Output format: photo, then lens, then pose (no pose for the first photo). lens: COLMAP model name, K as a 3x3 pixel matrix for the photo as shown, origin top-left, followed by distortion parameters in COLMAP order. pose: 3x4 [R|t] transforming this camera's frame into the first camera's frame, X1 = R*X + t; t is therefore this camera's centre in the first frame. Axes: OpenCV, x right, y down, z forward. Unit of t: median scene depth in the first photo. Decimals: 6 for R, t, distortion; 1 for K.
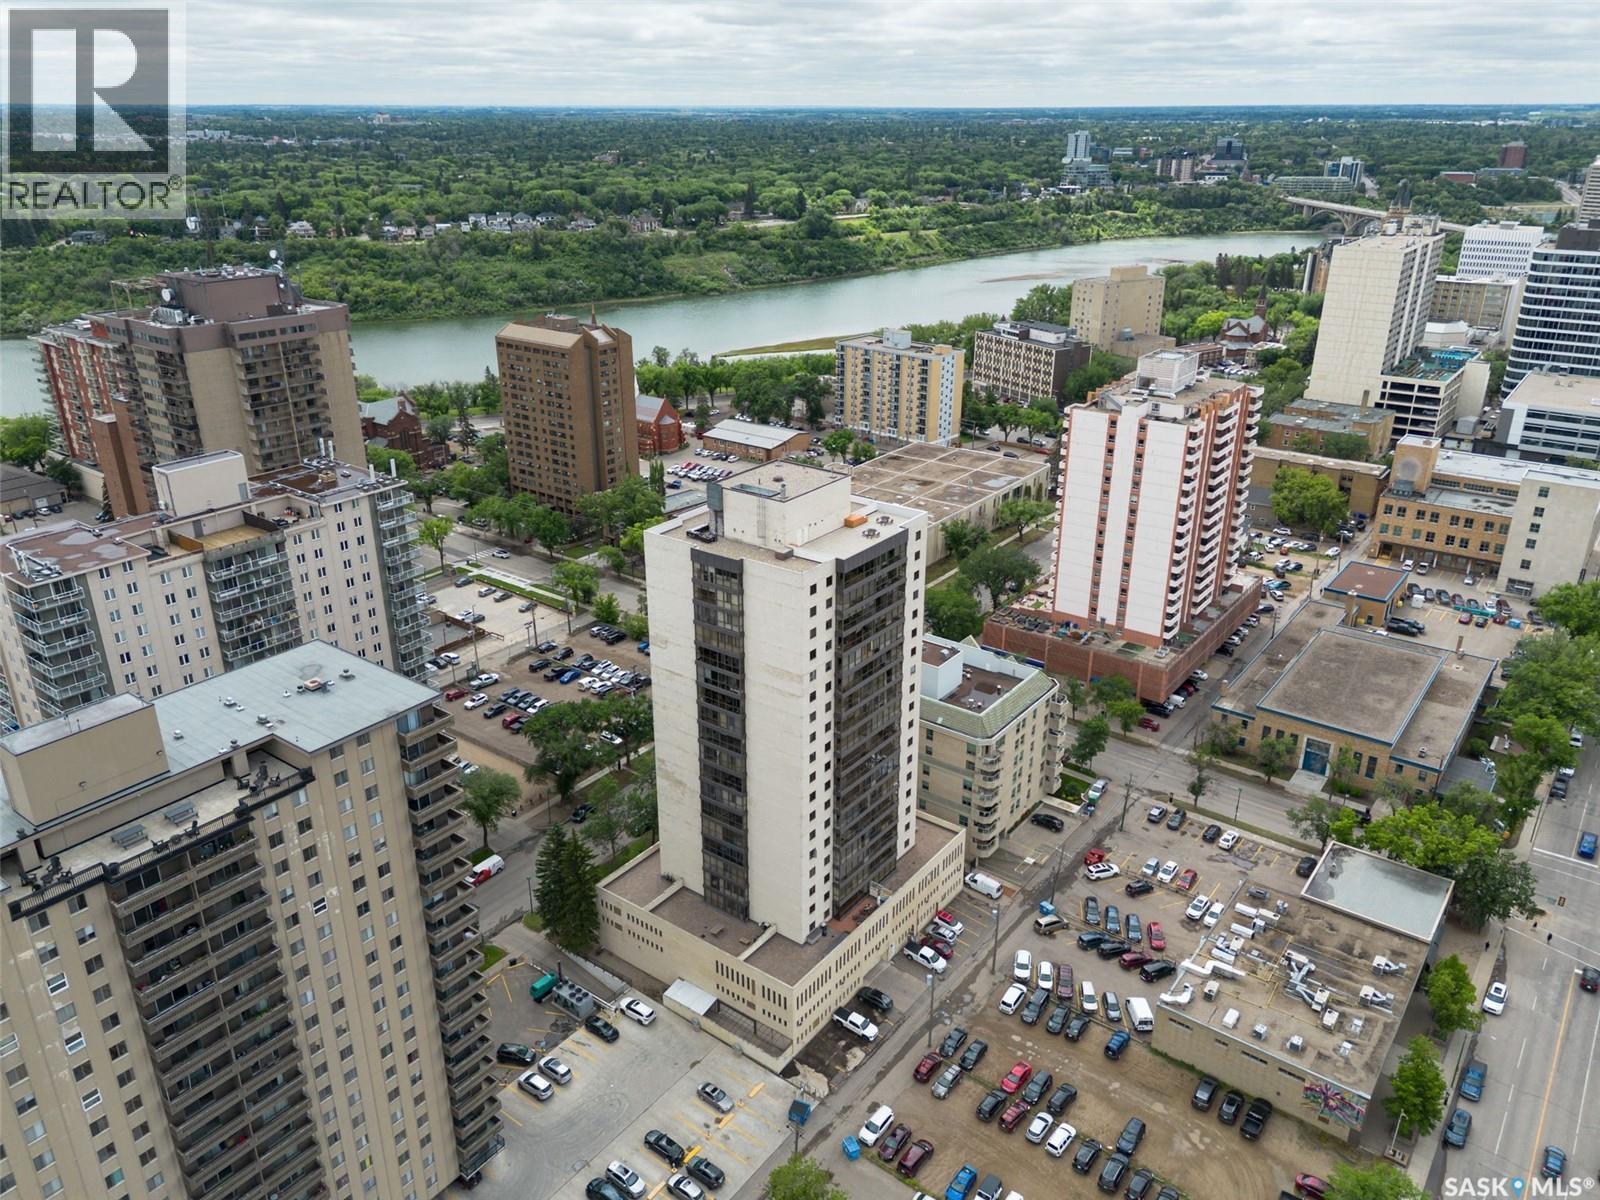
lens RADIAL K [[1167.1, 0, 800.0], [0, 1167.1, 600.0], [0, 0, 1]] dist [0.075080, -0.123655]
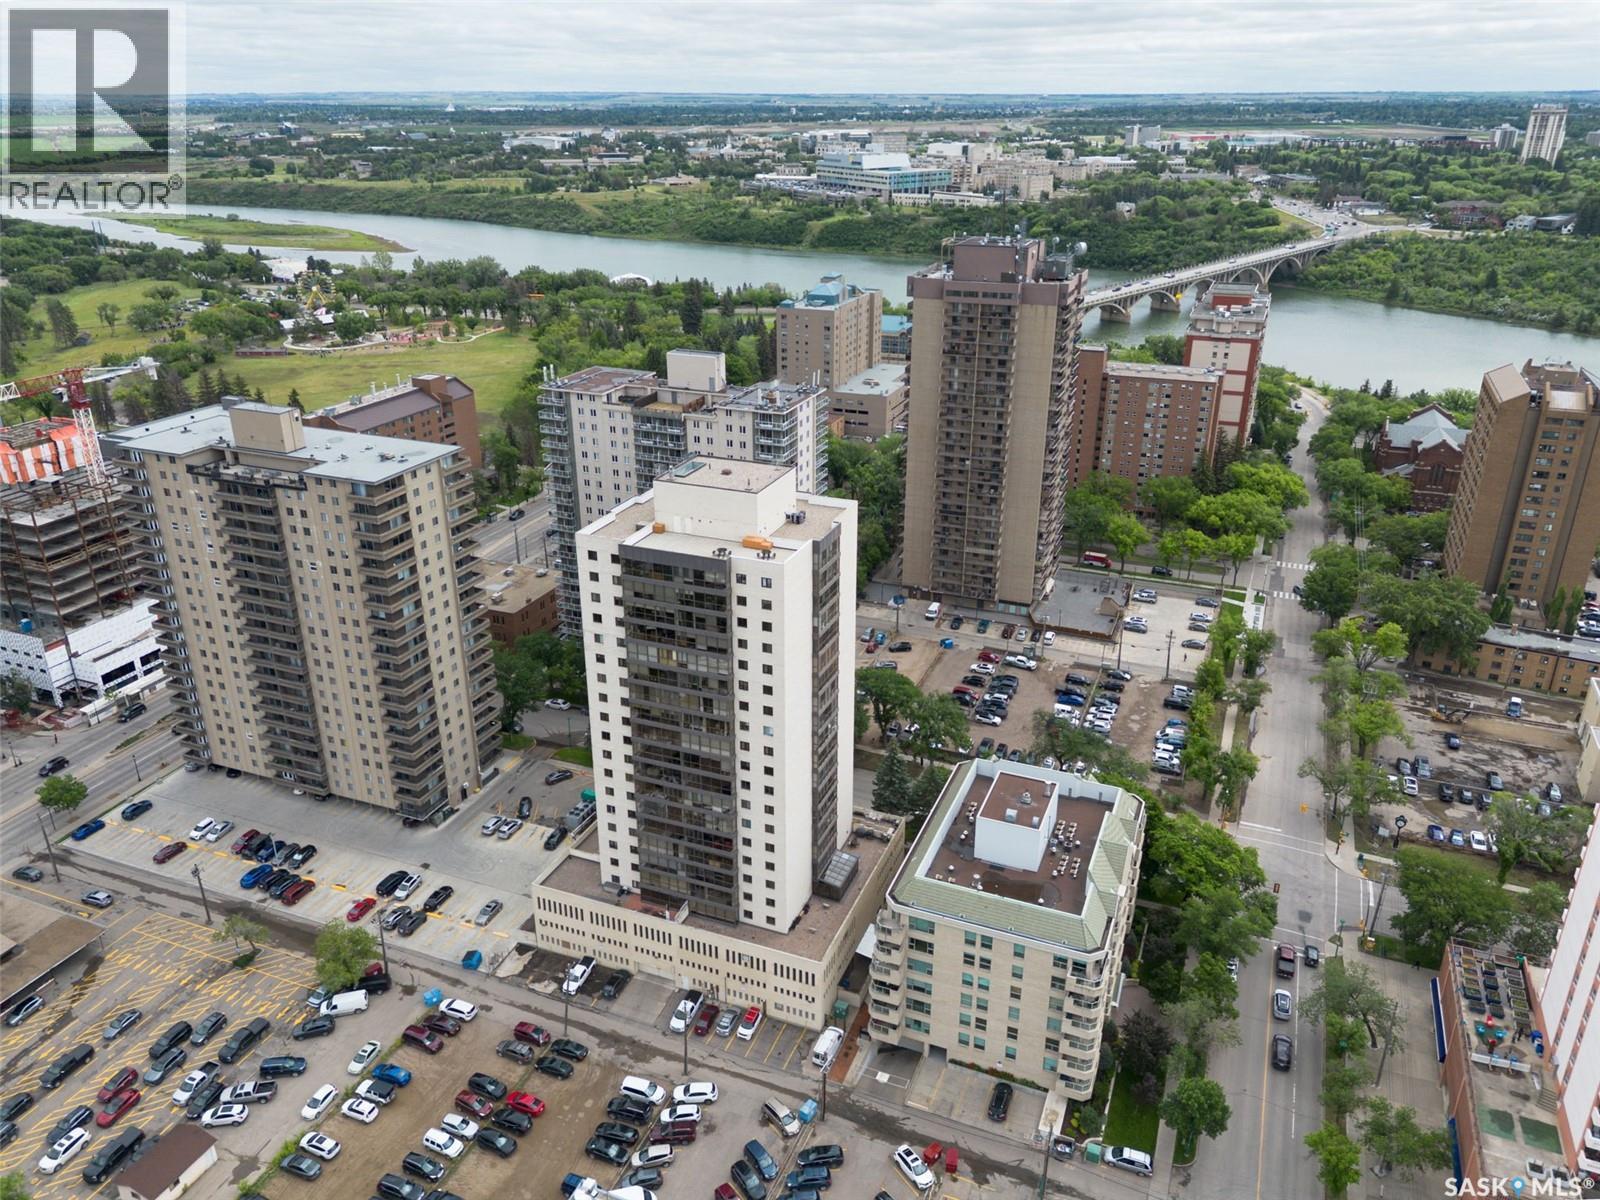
lens RADIAL K [[1167.1, 0, 800.0], [0, 1167.1, 600.0], [0, 0, 1]] dist [0.075080, -0.123655]
pose [[0.245027, 0.384352, -0.890076, 0.931628], [-0.374319, 0.884381, 0.278847, -0.312861], [0.894342, 0.264848, 0.360567, 0.733702]]
